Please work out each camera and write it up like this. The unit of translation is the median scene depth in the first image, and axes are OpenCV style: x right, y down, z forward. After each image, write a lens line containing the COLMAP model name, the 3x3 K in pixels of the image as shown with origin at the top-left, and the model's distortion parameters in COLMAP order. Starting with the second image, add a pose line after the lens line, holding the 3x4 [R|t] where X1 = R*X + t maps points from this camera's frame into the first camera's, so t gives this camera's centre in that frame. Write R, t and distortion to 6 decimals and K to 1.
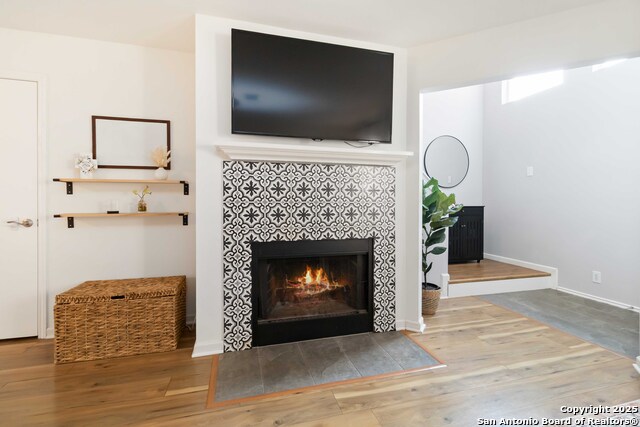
lens RADIAL K [[301.3, 0, 324.2], [0, 301.3, 203.8], [0, 0, 1]] dist [0.001946, 0.000745]
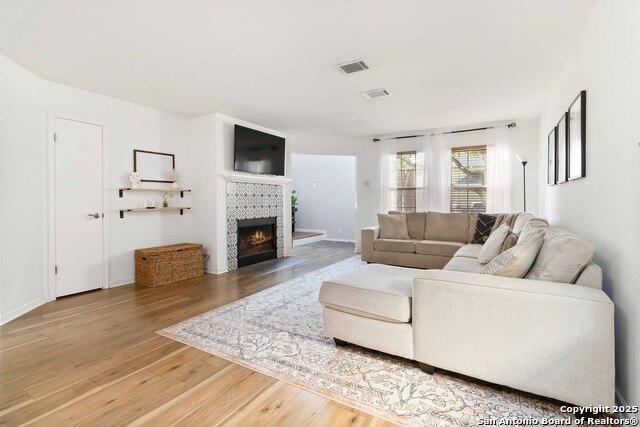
lens RADIAL K [[301.3, 0, 324.2], [0, 301.3, 203.8], [0, 0, 1]] dist [0.001946, 0.000745]
pose [[0.724960, -0.012509, 0.688677, -1.172918], [0.012664, 0.999908, 0.004831, 0.009617], [-0.688675, 0.005219, 0.725052, -0.918131]]
